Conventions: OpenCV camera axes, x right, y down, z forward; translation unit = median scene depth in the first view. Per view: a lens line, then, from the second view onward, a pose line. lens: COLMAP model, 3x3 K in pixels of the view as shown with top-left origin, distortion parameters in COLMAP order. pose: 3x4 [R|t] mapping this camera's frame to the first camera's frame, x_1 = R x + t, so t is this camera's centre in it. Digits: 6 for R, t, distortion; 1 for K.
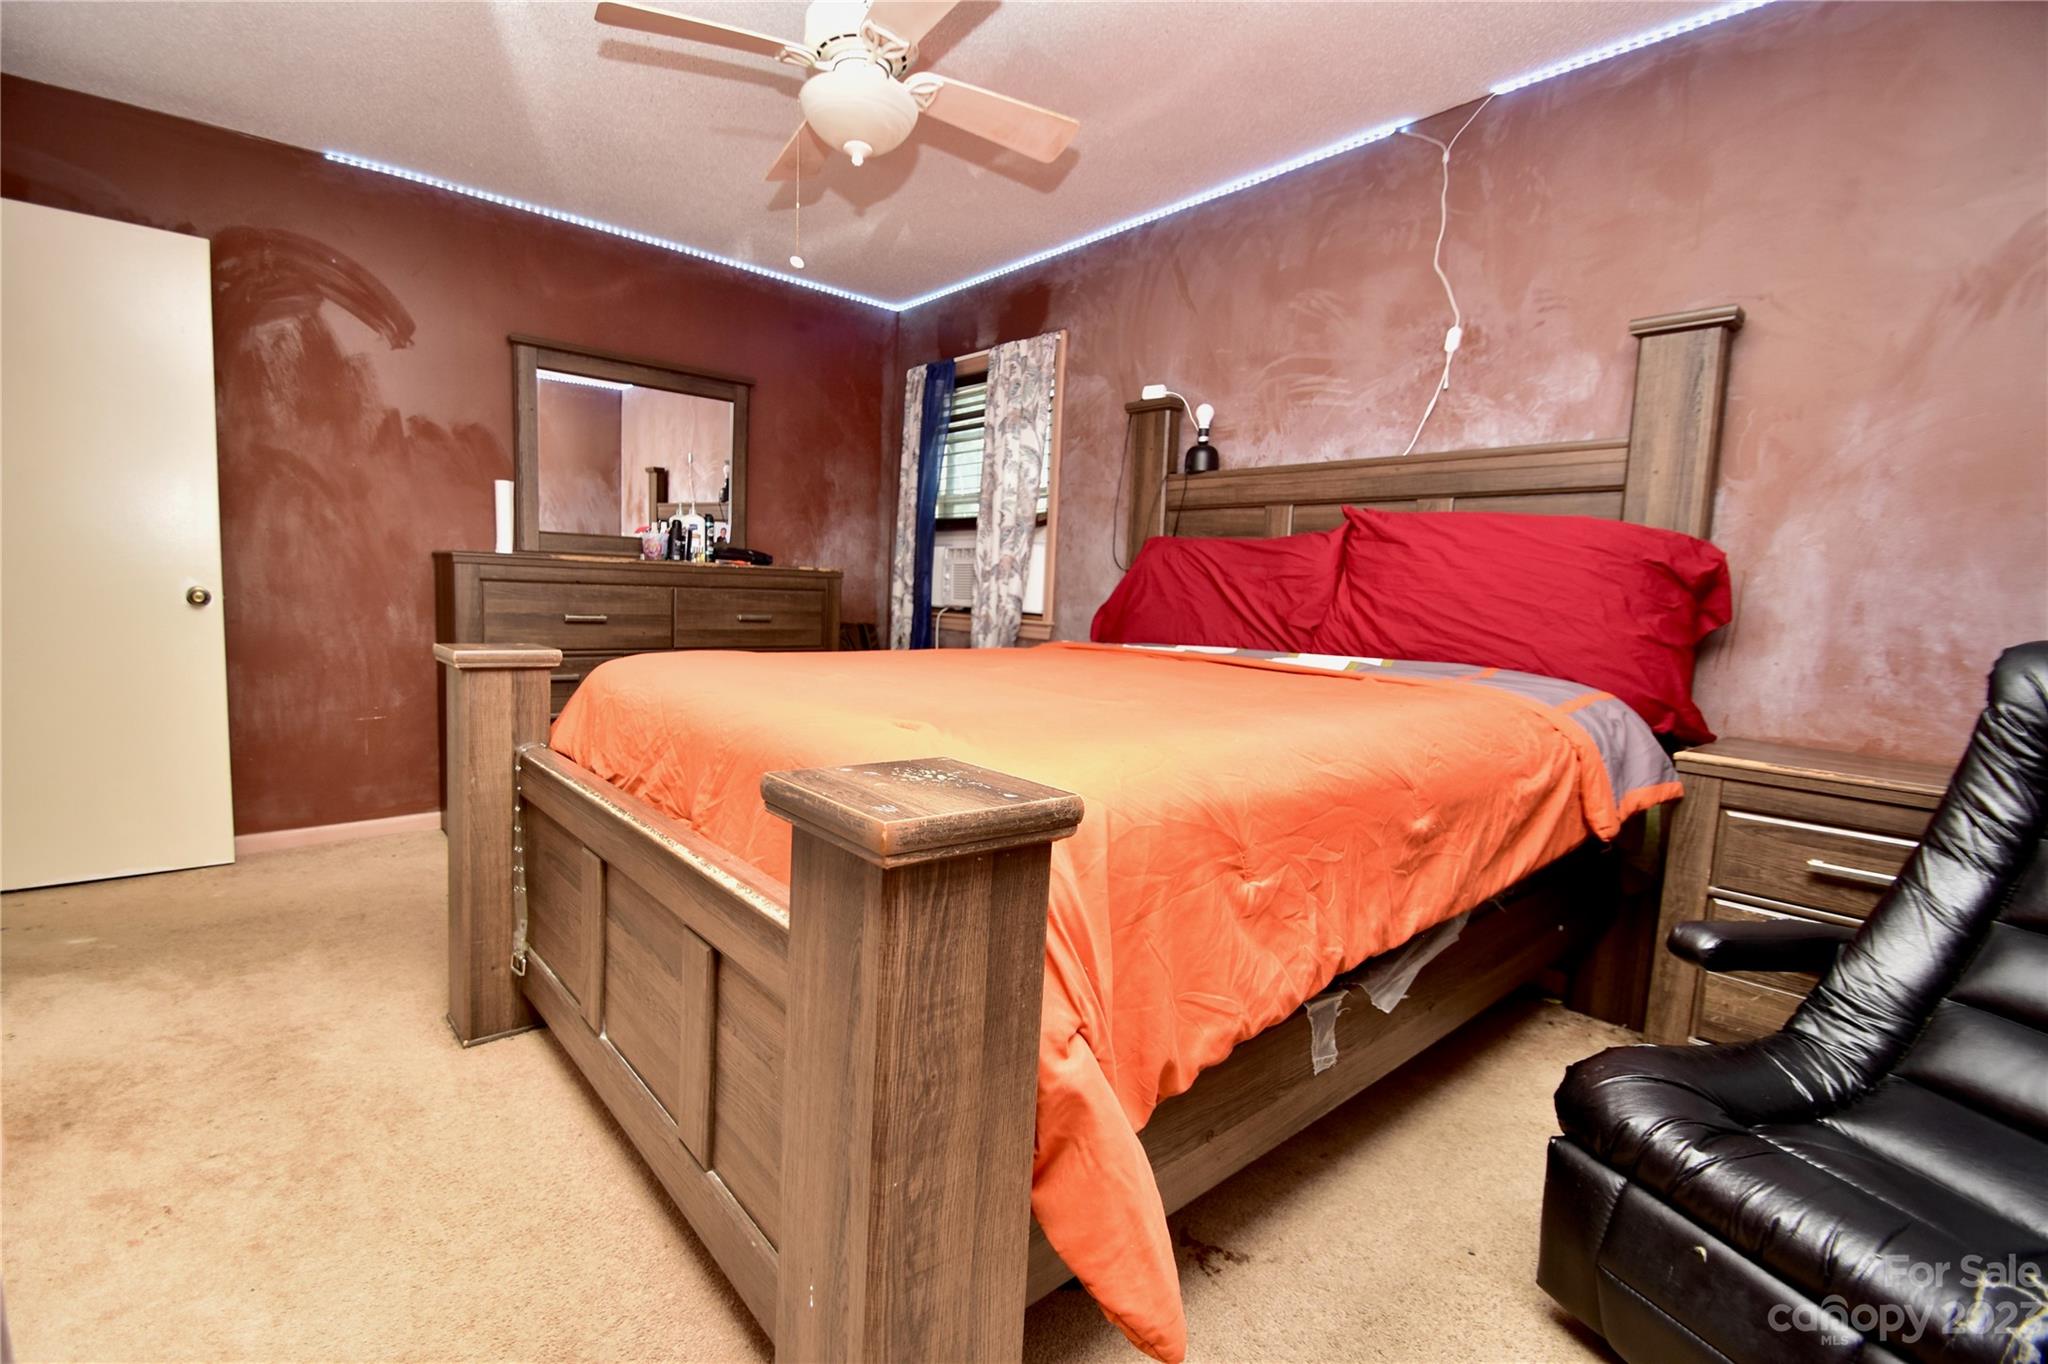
lens RADIAL K [[907.6, 0, 1016.5], [0, 907.6, 667.5], [0, 0, 1]] dist [0.000441, -0.001263]
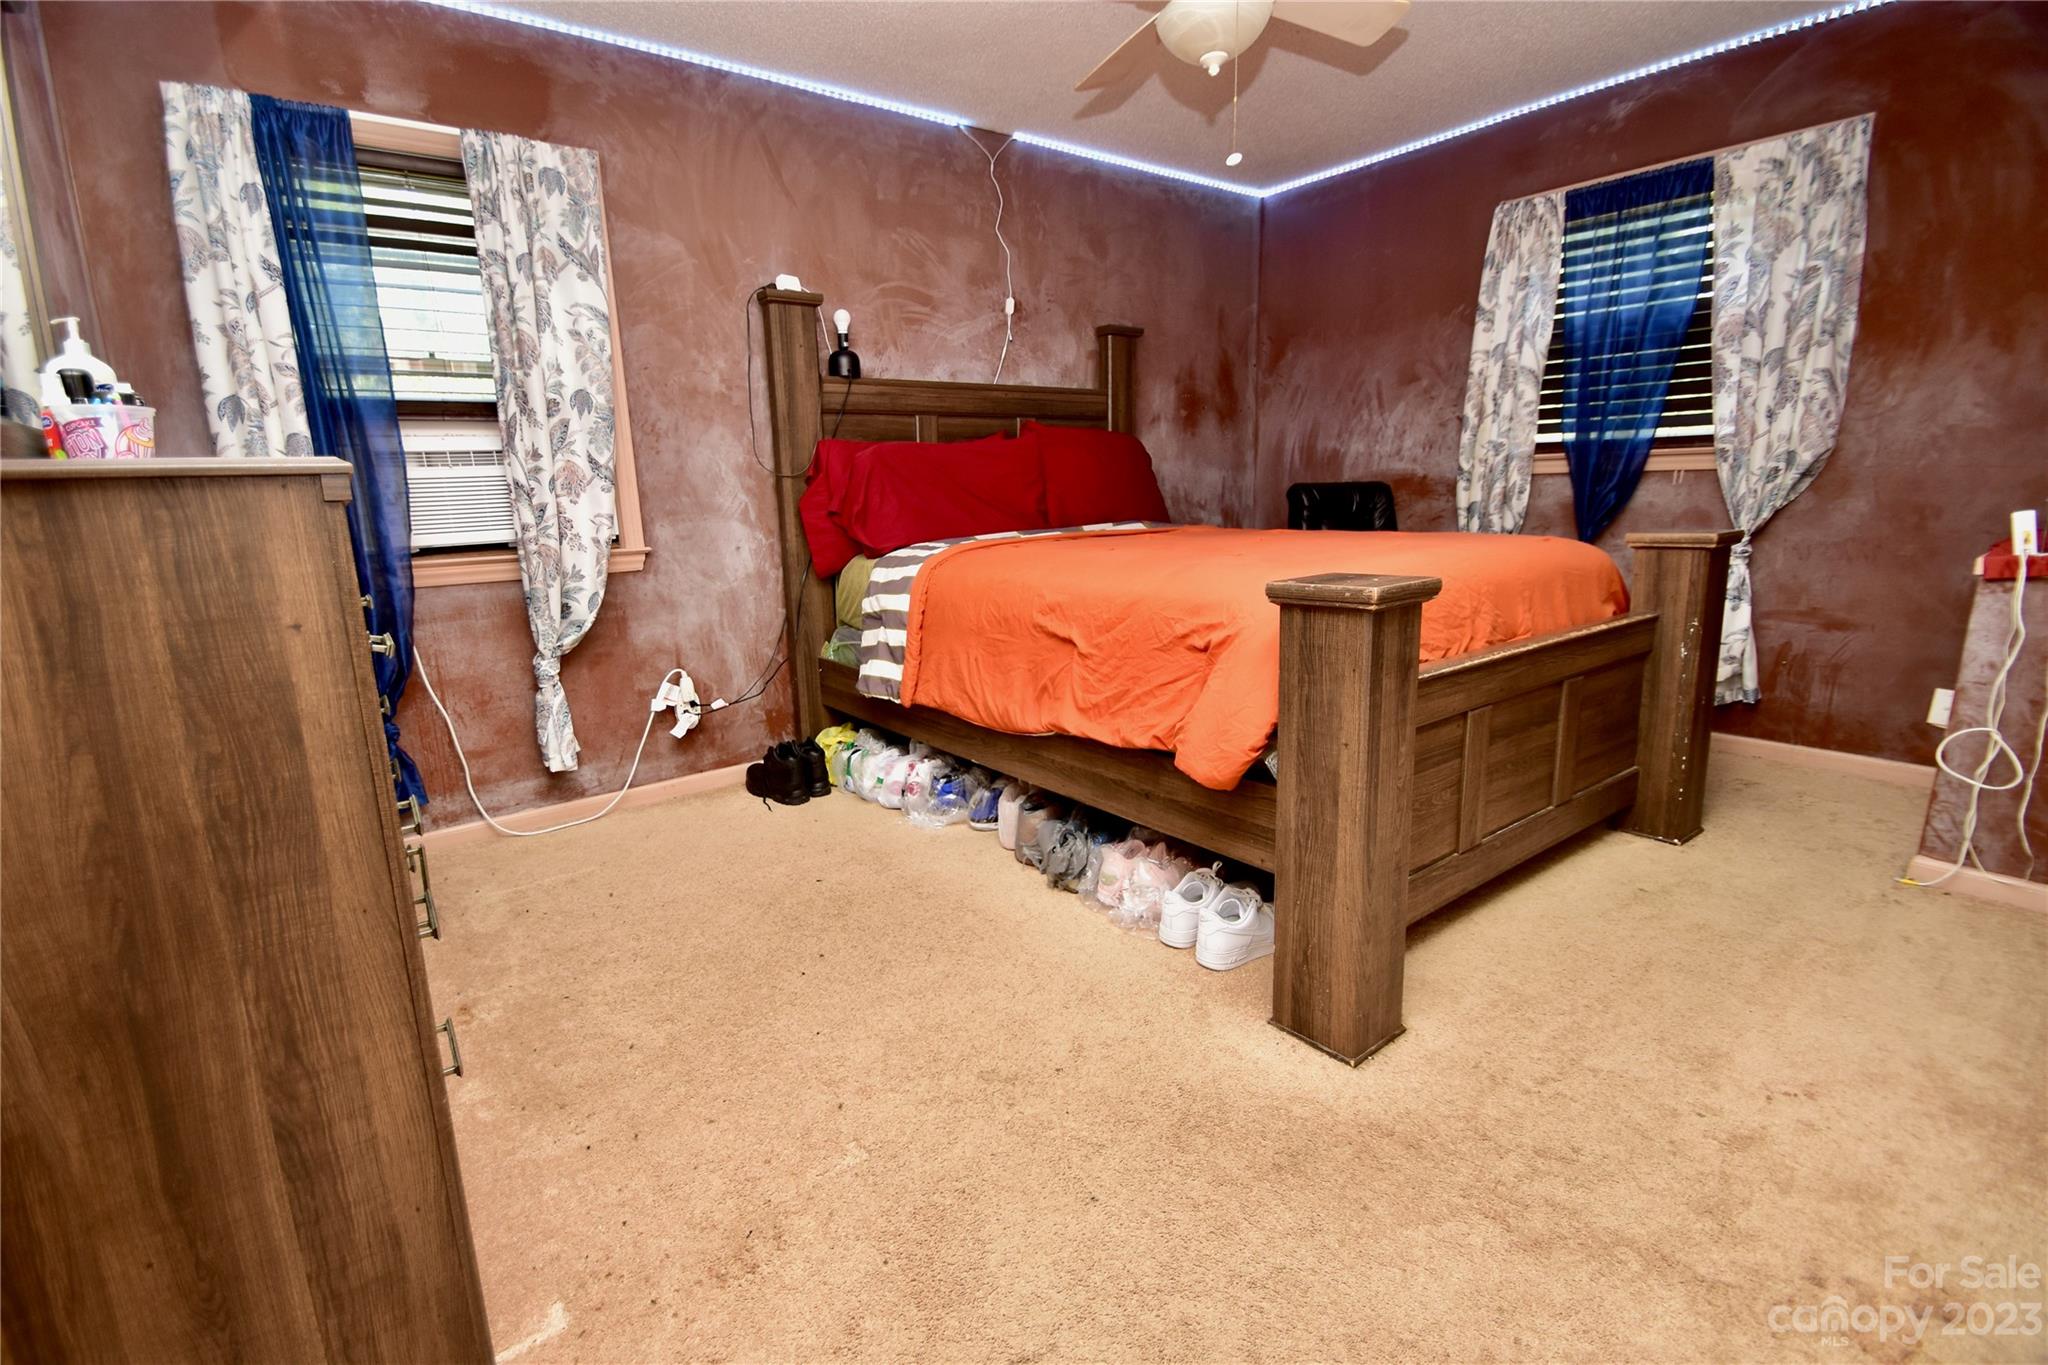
lens RADIAL K [[907.6, 0, 1013.0], [0, 907.6, 683.1], [0, 0, 1]] dist [0.000441, -0.001263]
pose [[0.067804, -0.248045, 0.966373, -0.910331], [0.125626, 0.963015, 0.238369, -0.103494], [-0.989758, 0.105239, 0.096457, 0.768780]]
